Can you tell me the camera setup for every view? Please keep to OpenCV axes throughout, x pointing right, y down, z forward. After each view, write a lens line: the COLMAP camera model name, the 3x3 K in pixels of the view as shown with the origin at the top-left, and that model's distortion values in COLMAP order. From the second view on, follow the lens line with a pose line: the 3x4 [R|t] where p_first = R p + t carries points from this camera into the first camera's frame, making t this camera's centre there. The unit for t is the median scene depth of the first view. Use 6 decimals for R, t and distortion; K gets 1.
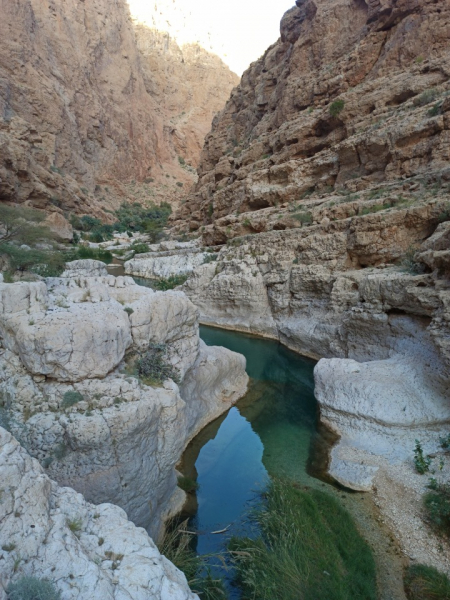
lens RADIAL K [[444.2, 0, 225.0], [0, 444.2, 300.0], [0, 0, 1]] dist [0.037528, -0.008114]
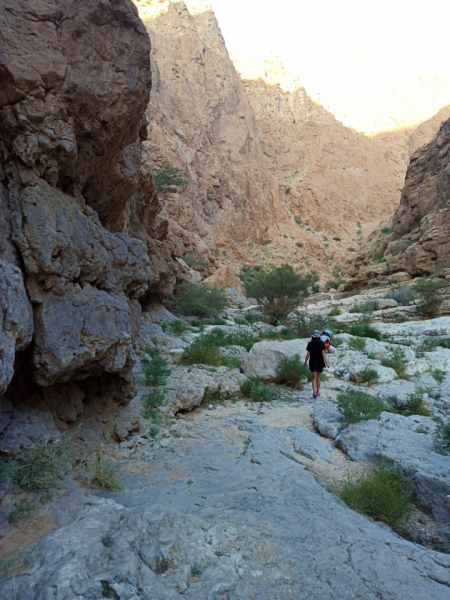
lens RADIAL K [[442.1, 0, 229.4], [0, 442.1, 305.2], [0, 0, 1]] dist [0.051591, -0.027923]
pose [[0.983808, -0.022761, -0.177775, -0.099964], [-0.001923, 0.990505, -0.137461, -0.020044], [0.179216, 0.135577, 0.974423, 0.146753]]
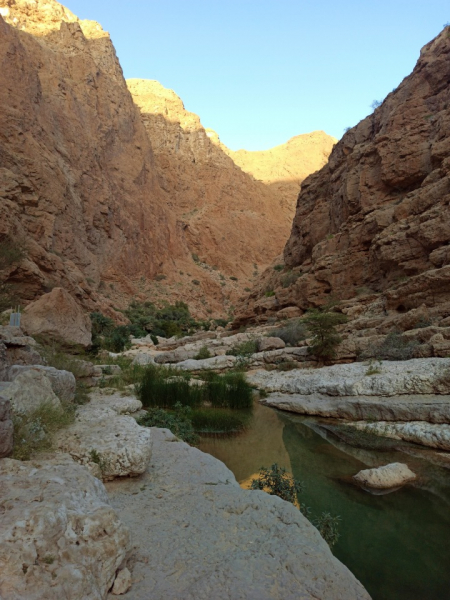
lens RADIAL K [[442.1, 0, 229.4], [0, 442.1, 305.2], [0, 0, 1]] dist [0.051591, -0.027923]
pose [[0.999135, -0.004081, 0.041374, -0.085023], [0.013329, 0.974083, -0.225797, -0.028025], [-0.039380, 0.226153, 0.973296, 0.211191]]
